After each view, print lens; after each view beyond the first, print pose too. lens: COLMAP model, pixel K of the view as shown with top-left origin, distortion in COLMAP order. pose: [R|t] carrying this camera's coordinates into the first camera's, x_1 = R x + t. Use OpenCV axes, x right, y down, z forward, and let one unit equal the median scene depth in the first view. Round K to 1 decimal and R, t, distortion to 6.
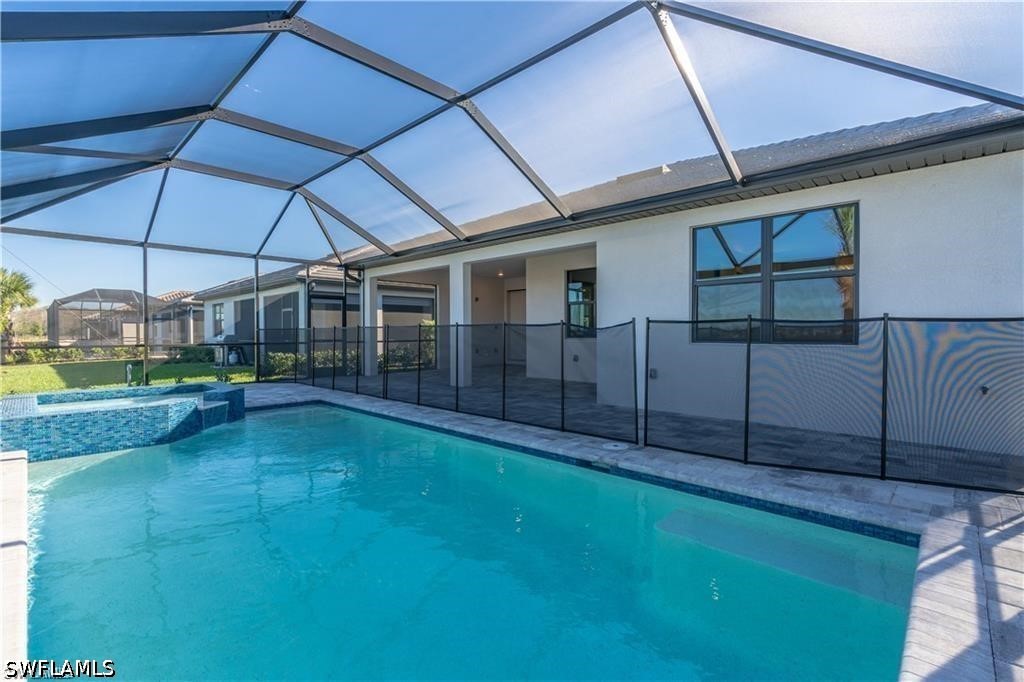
lens RADIAL K [[462.6, 0, 505.7], [0, 462.6, 340.2], [0, 0, 1]] dist [-0.008145, 0.000967]
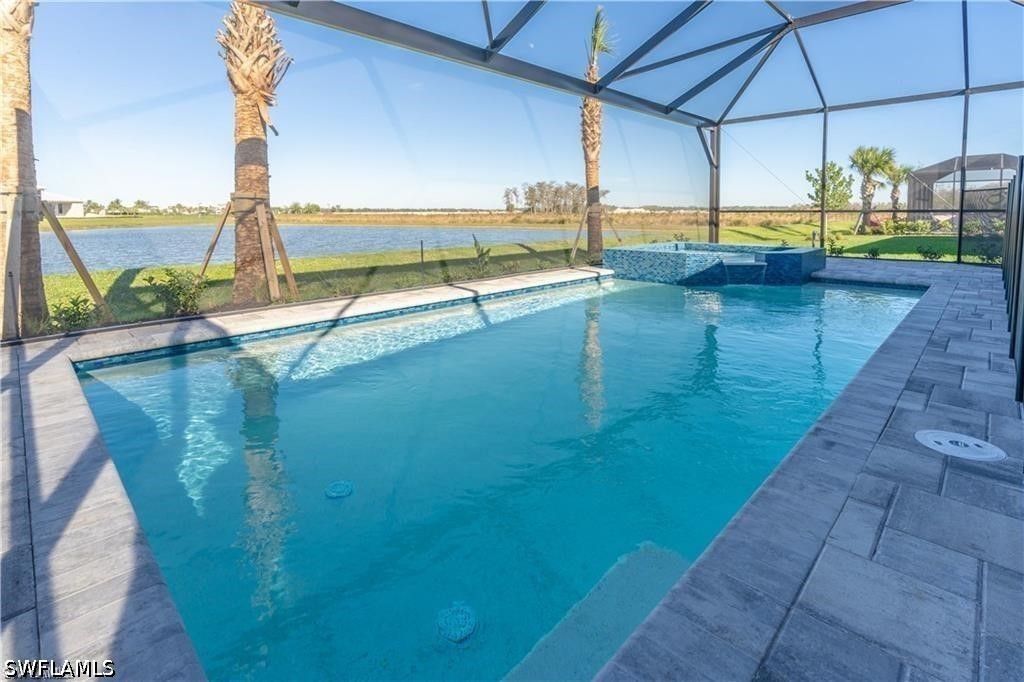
lens RADIAL K [[462.6, 0, 505.8], [0, 462.6, 348.6], [0, 0, 1]] dist [-0.008145, 0.000967]
pose [[0.009408, 0.286900, -0.957914, 0.574899], [-0.010824, 0.957930, 0.286798, 0.041842], [0.999897, 0.007670, 0.012118, 0.599577]]
